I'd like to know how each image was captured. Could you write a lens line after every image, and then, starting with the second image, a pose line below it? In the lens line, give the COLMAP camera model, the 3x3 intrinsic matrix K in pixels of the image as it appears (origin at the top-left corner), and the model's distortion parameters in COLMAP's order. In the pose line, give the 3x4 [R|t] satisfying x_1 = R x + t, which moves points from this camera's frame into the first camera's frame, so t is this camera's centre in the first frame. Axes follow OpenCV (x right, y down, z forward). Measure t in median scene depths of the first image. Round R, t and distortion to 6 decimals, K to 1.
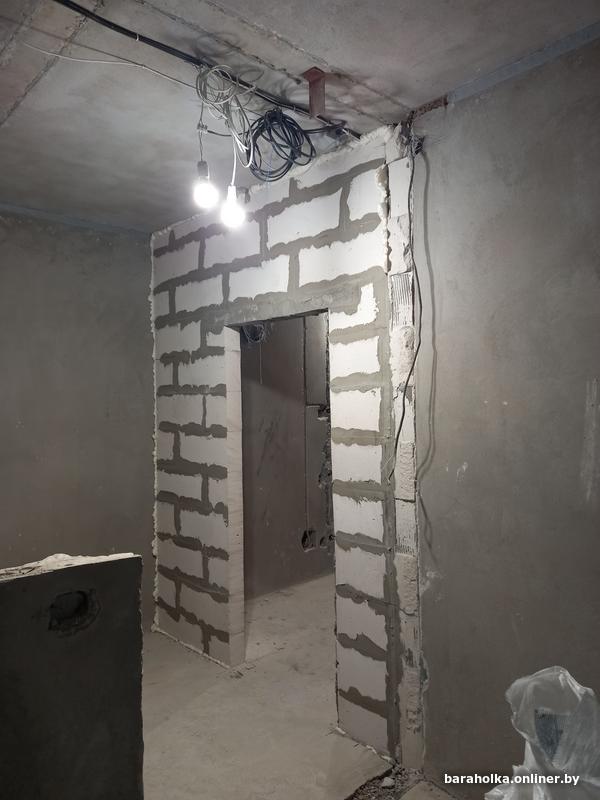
lens RADIAL K [[586.2, 0, 303.2], [0, 586.2, 399.9], [0, 0, 1]] dist [0.065385, -0.060577]
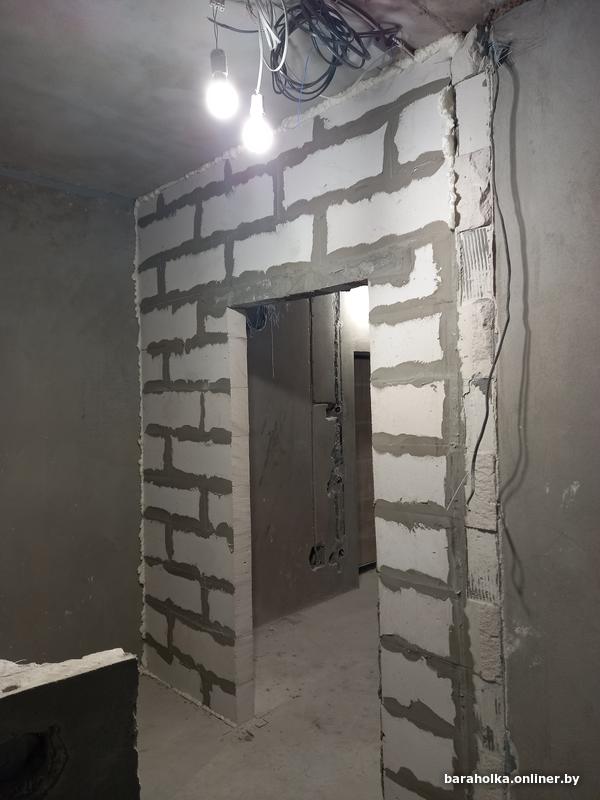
lens RADIAL K [[586.2, 0, 303.3], [0, 586.2, 399.8], [0, 0, 1]] dist [0.065385, -0.060577]
pose [[0.999443, -0.005126, 0.032979, -0.067736], [0.004985, 0.999978, 0.004340, -0.000175], [-0.033001, -0.004173, 0.999447, 0.215316]]
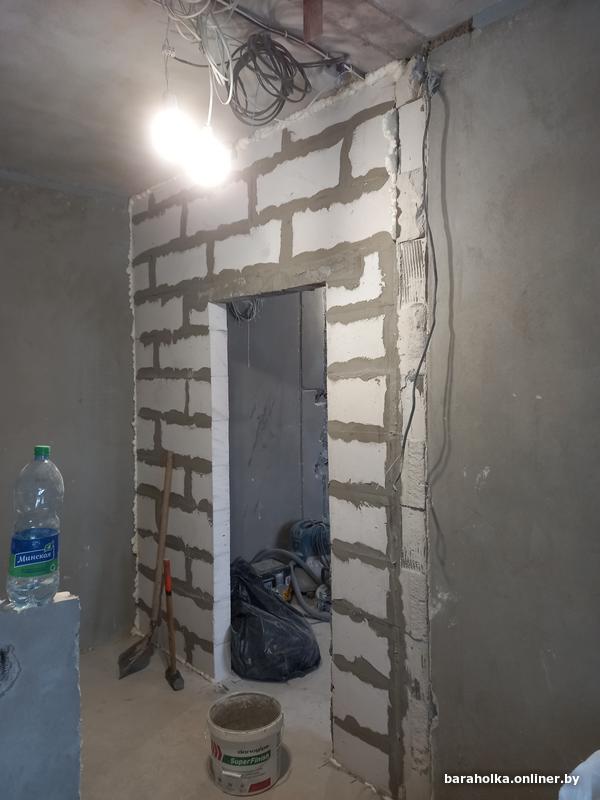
lens RADIAL K [[586.2, 0, 302.7], [0, 586.2, 400.0], [0, 0, 1]] dist [0.065385, -0.060577]
pose [[0.999975, 0.006949, 0.000976, 0.009077], [-0.006980, 0.999314, 0.036358, -0.013637], [-0.000723, -0.036364, 0.999338, 0.129251]]
